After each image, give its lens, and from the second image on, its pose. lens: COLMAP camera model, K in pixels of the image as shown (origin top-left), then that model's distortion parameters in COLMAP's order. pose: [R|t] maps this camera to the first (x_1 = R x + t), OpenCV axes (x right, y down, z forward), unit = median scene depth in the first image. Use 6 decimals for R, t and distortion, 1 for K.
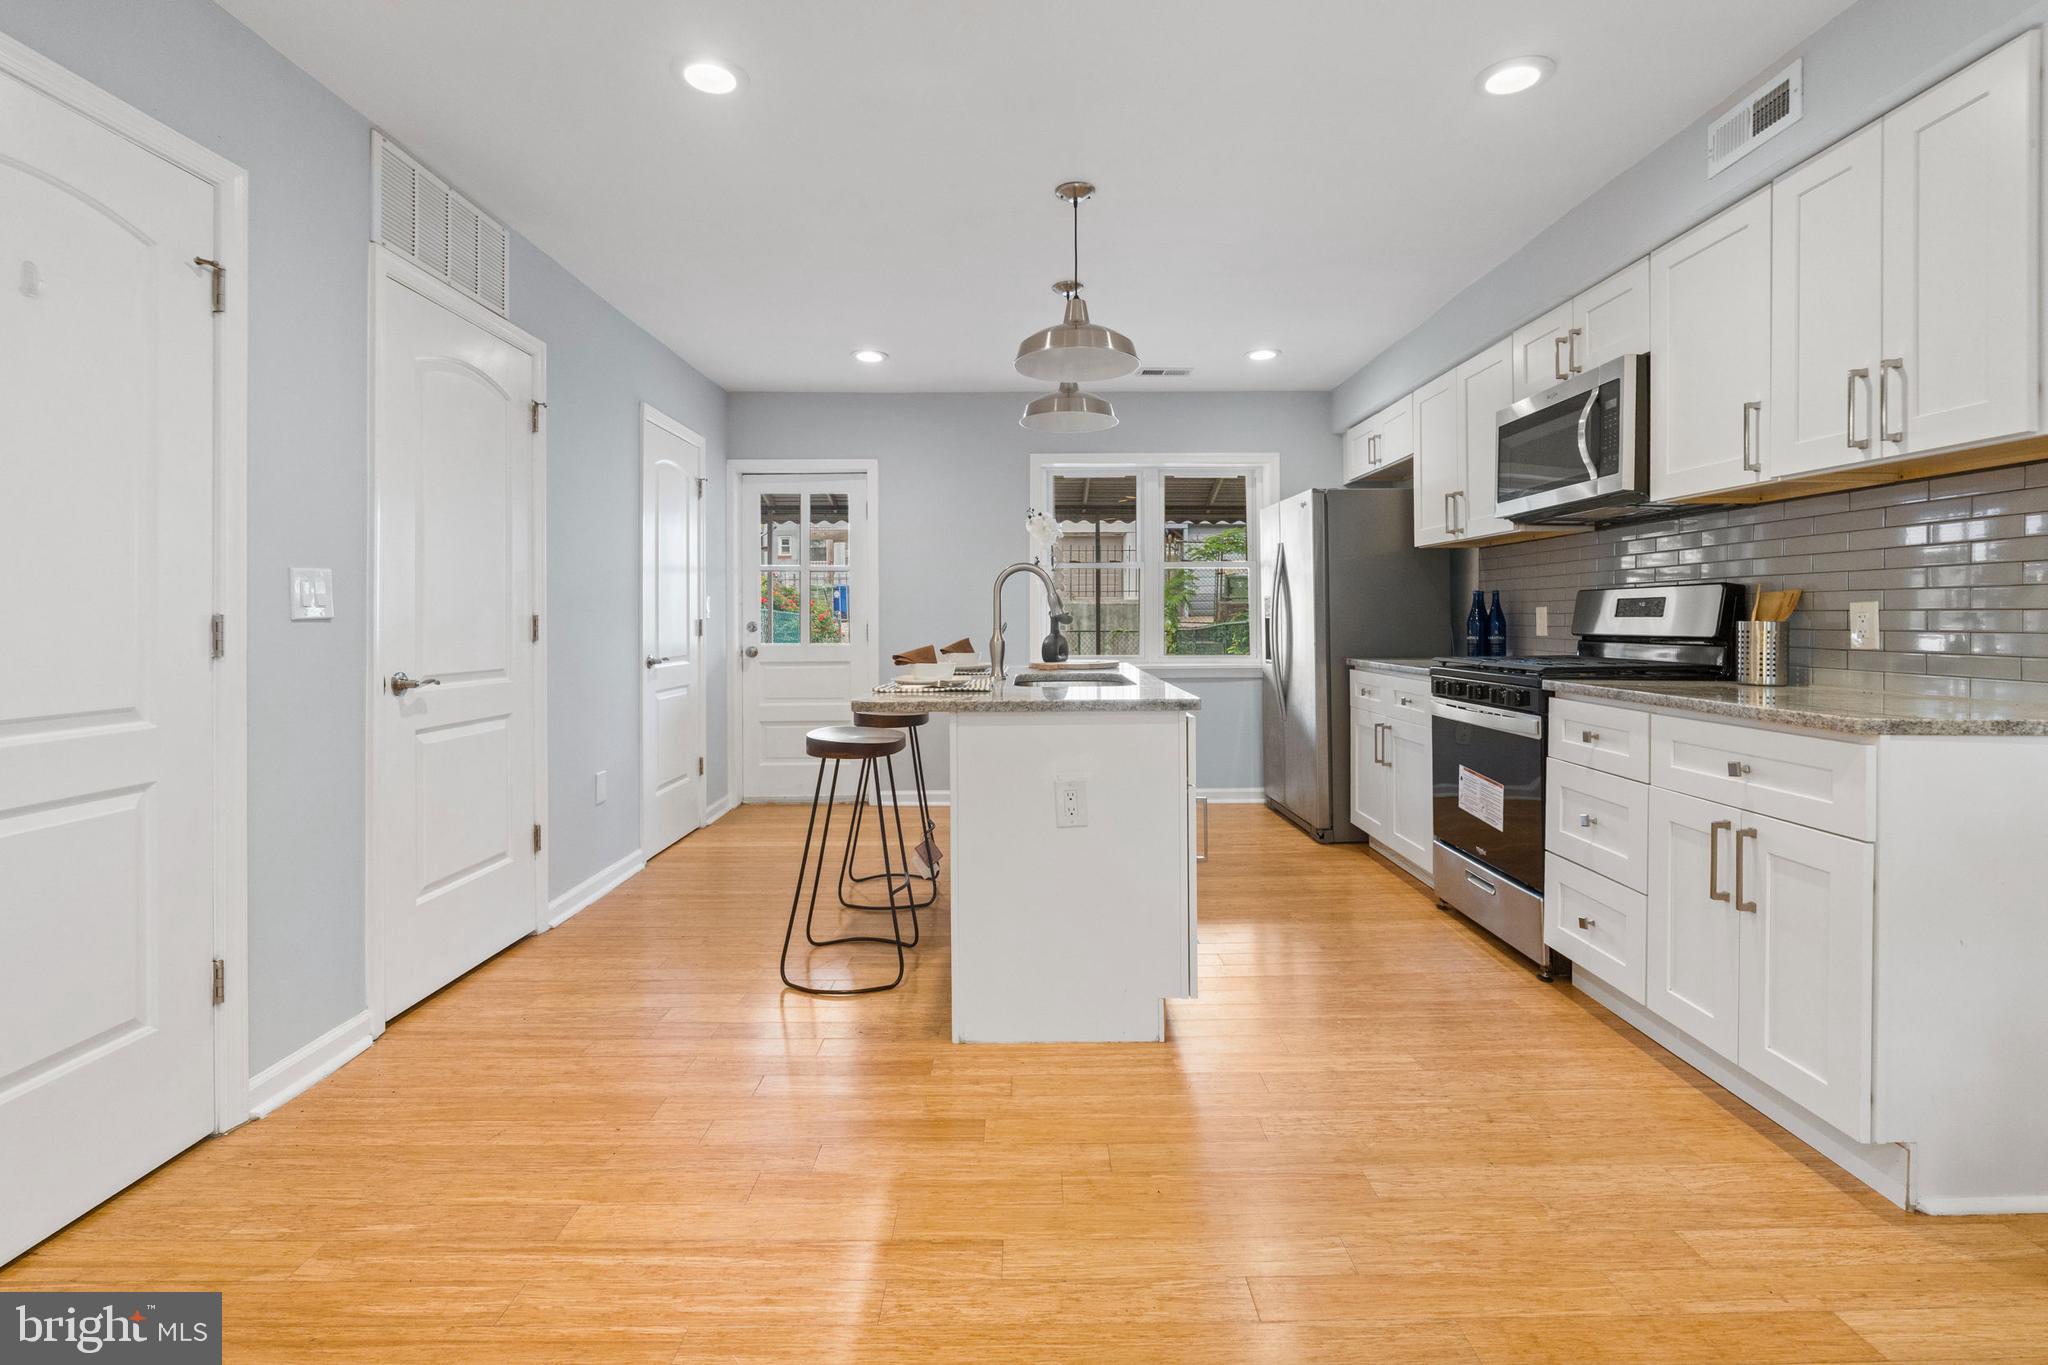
lens RADIAL K [[919.1, 0, 1032.3], [0, 919.1, 616.4], [0, 0, 1]] dist [-0.004334, -0.000211]
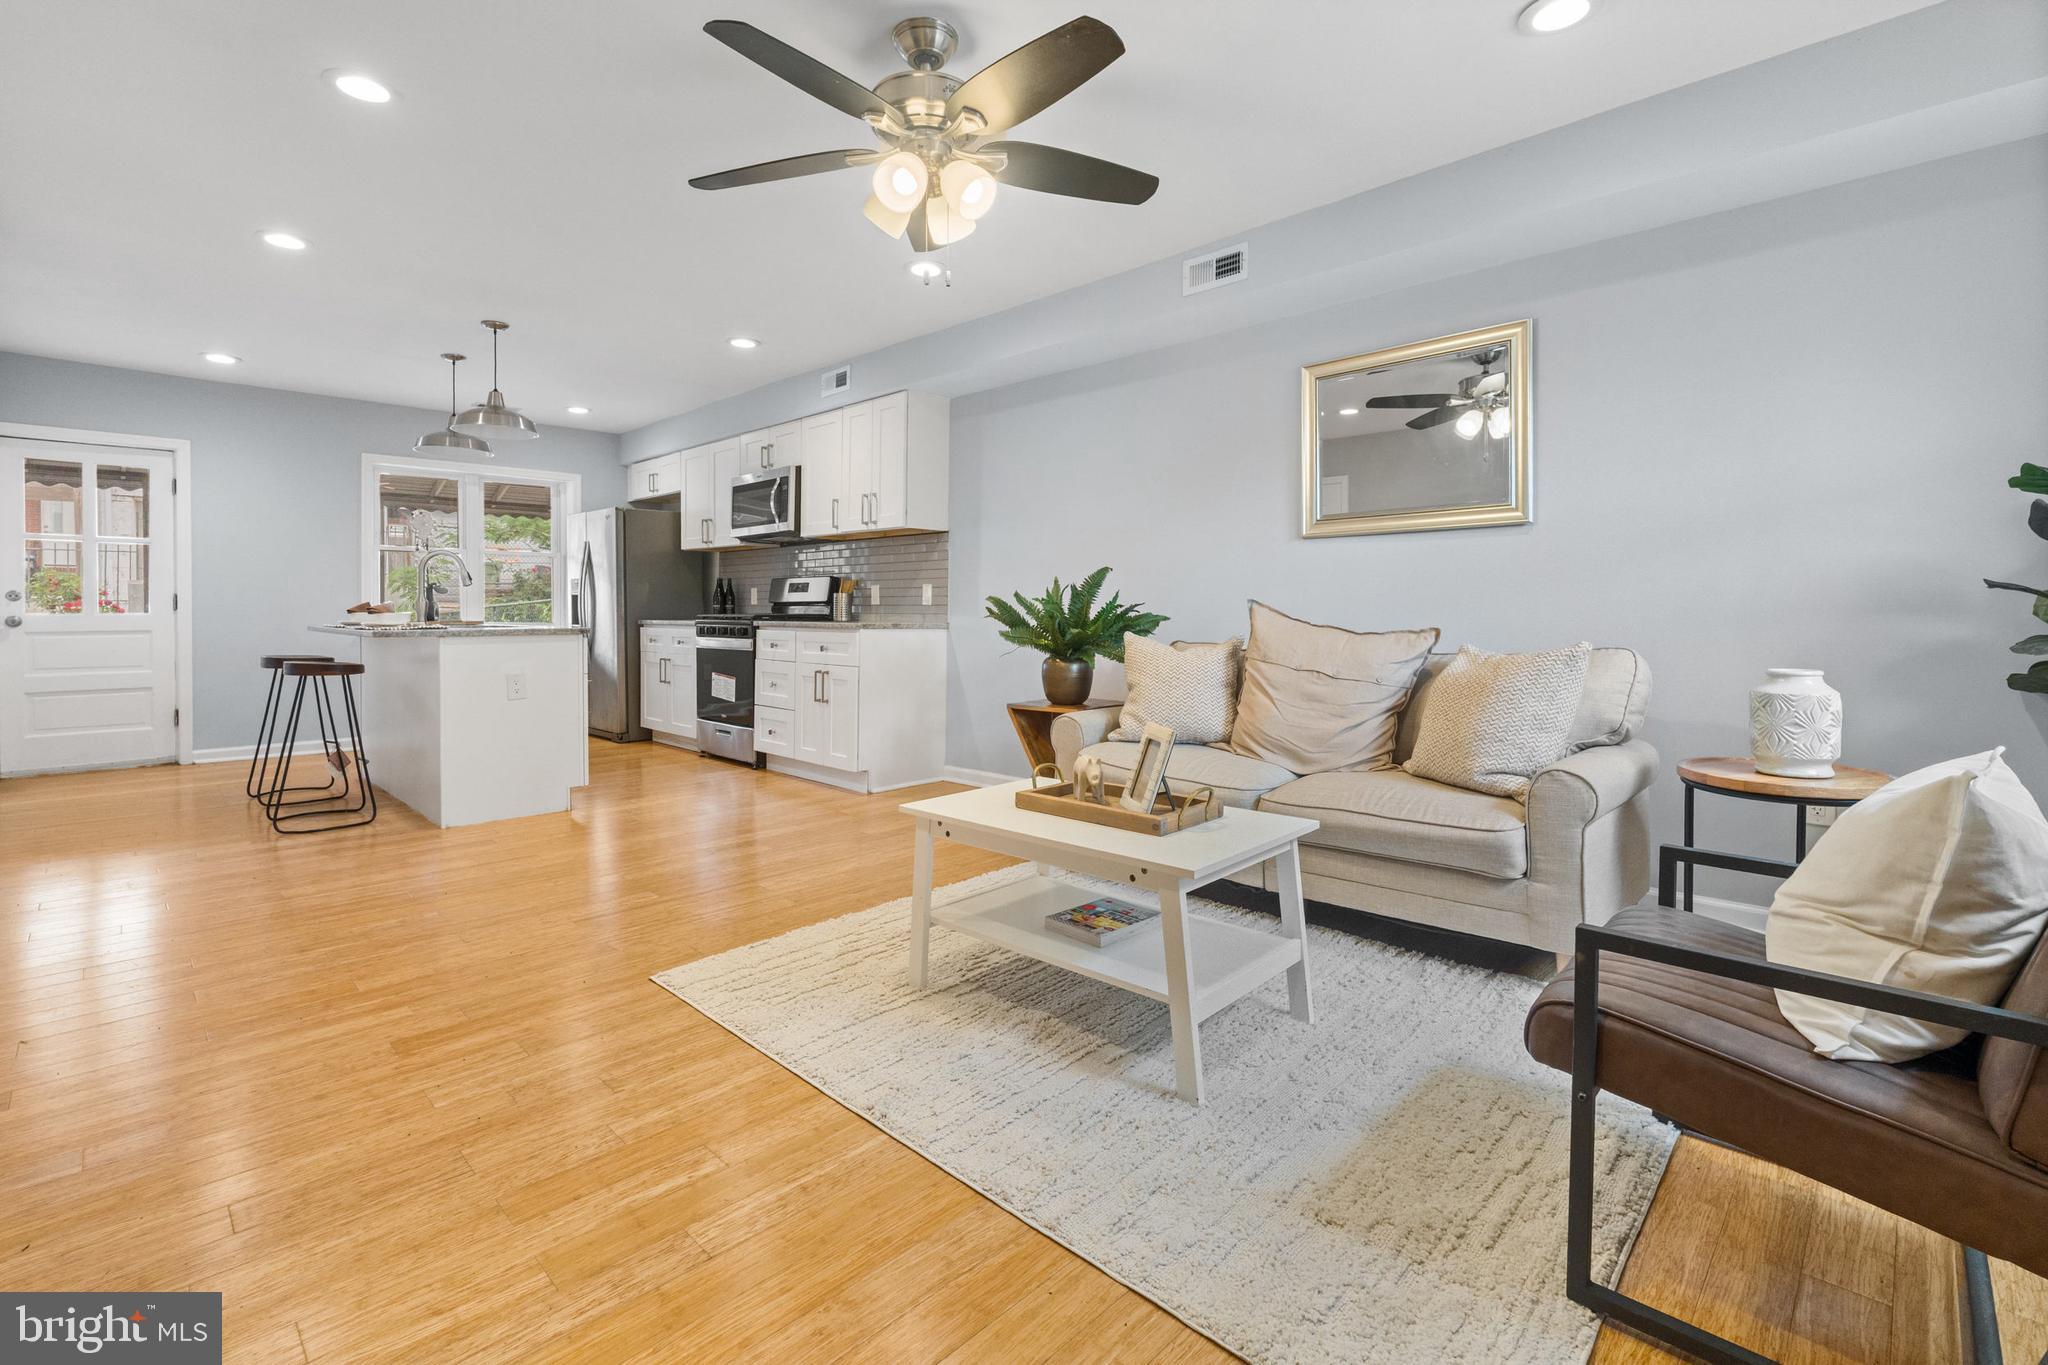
lens RADIAL K [[926.5, 0, 1024.0], [0, 926.5, 615.8], [0, 0, 1]] dist [-0.009333, -0.000187]
pose [[0.706032, 0.000907, 0.708180, -0.406628], [-0.005545, 0.999976, 0.004247, 0.038745], [-0.708158, -0.006926, 0.706020, -0.748605]]
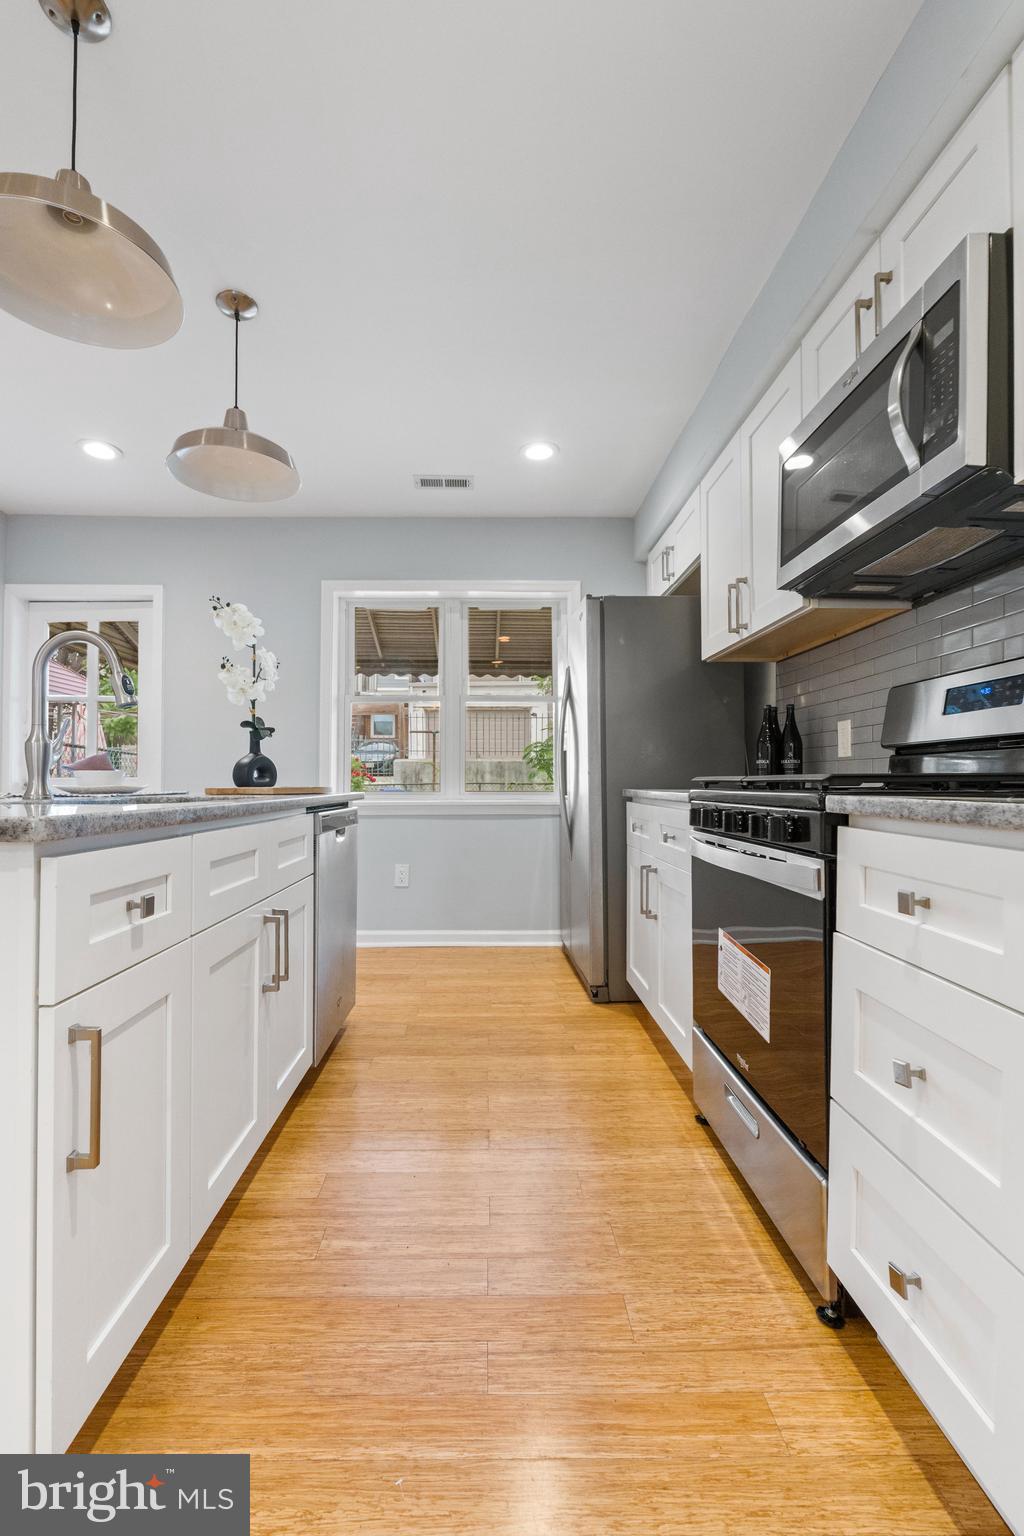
lens RADIAL K [[675.4, 0, 490.8], [0, 675.4, 770.7], [0, 0, 1]] dist [-0.009583, 0.000130]
pose [[0.999971, 0.007583, 0.000085, 0.298555], [-0.007582, 0.999880, -0.013514, 0.052321], [-0.000187, 0.013513, 0.999909, 0.500291]]
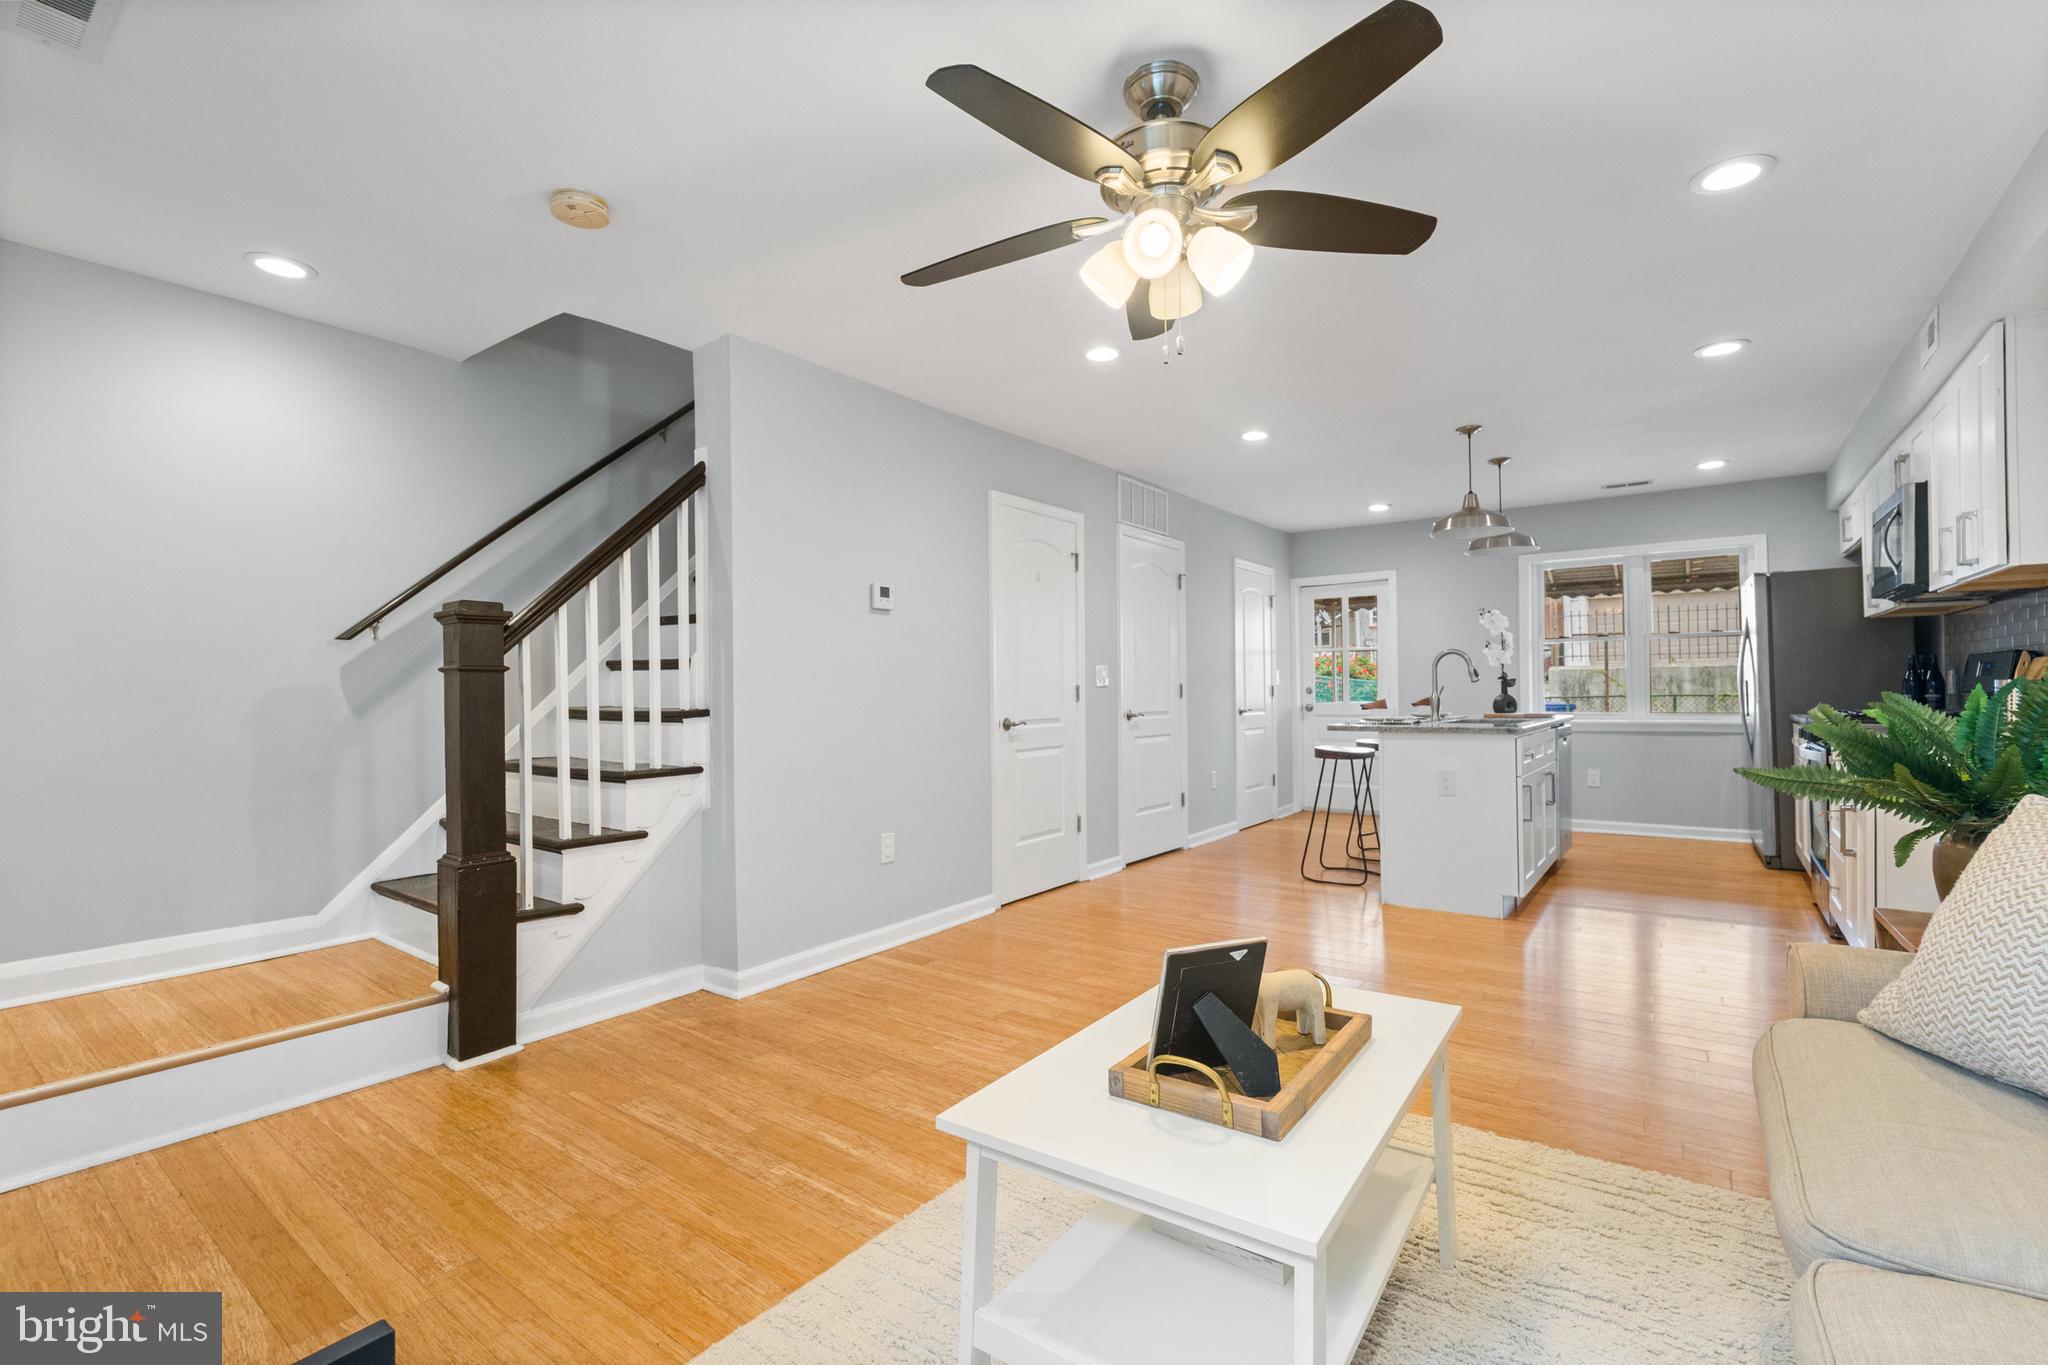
lens RADIAL K [[900.5, 0, 1024.0], [0, 900.5, 682.5], [0, 0, 1]] dist [-0.009583, 0.000130]
pose [[0.796162, -0.010284, -0.604996, 0.348917], [0.009574, 0.999944, -0.004399, 0.000798], [0.605008, -0.002290, 0.796216, -0.724405]]
